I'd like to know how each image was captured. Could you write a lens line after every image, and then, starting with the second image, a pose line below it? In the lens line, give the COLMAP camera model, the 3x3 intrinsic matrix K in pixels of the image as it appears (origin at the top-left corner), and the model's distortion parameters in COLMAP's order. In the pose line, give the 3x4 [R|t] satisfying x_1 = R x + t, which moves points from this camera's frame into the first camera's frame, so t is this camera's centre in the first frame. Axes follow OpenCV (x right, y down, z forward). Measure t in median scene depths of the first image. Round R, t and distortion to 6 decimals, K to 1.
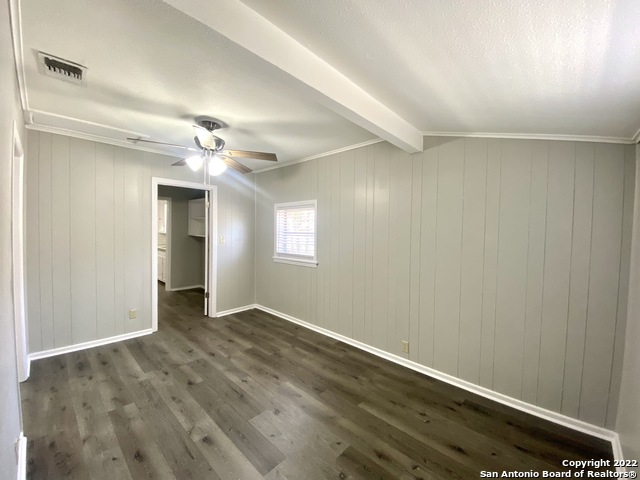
lens RADIAL K [[259.0, 0, 319.2], [0, 259.0, 237.5], [0, 0, 1]] dist [0.025503, -0.023354]
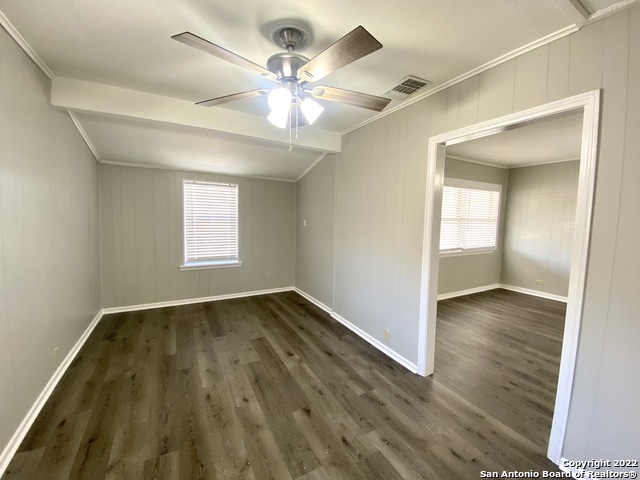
lens RADIAL K [[259.0, 0, 319.2], [0, 259.0, 237.5], [0, 0, 1]] dist [0.025503, -0.023354]
pose [[-0.950450, -0.066480, 0.303687, -0.695636], [-0.031234, 0.992345, 0.119482, -0.053888], [-0.309306, 0.104076, -0.945250, 1.595599]]
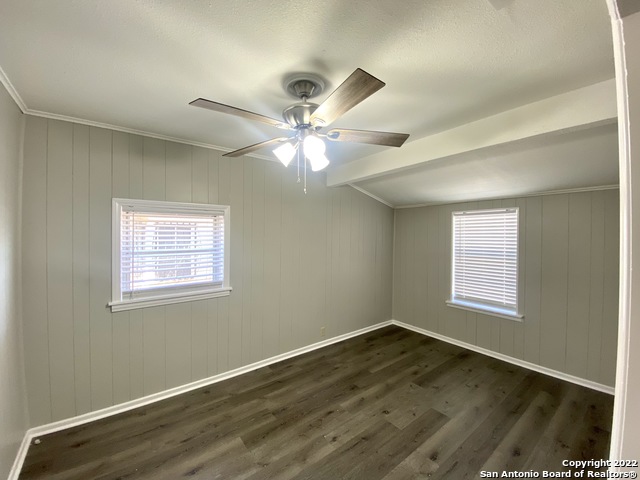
lens RADIAL K [[259.0, 0, 319.2], [0, 259.0, 237.5], [0, 0, 1]] dist [0.025503, -0.023354]
pose [[0.163456, -0.020106, 0.986346, -1.043427], [0.028272, 0.999477, 0.015689, -0.082990], [-0.986145, 0.025322, 0.163939, 0.871927]]
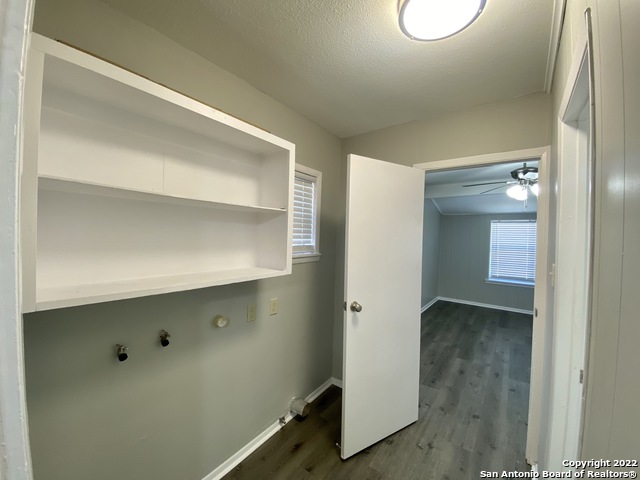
lens RADIAL K [[259.0, 0, 319.2], [0, 259.0, 237.5], [0, 0, 1]] dist [0.025503, -0.023354]
pose [[-0.109963, -0.029881, 0.993486, -1.508367], [0.007352, 0.999496, 0.030875, -0.114609], [-0.993909, 0.010699, -0.109688, 2.065073]]
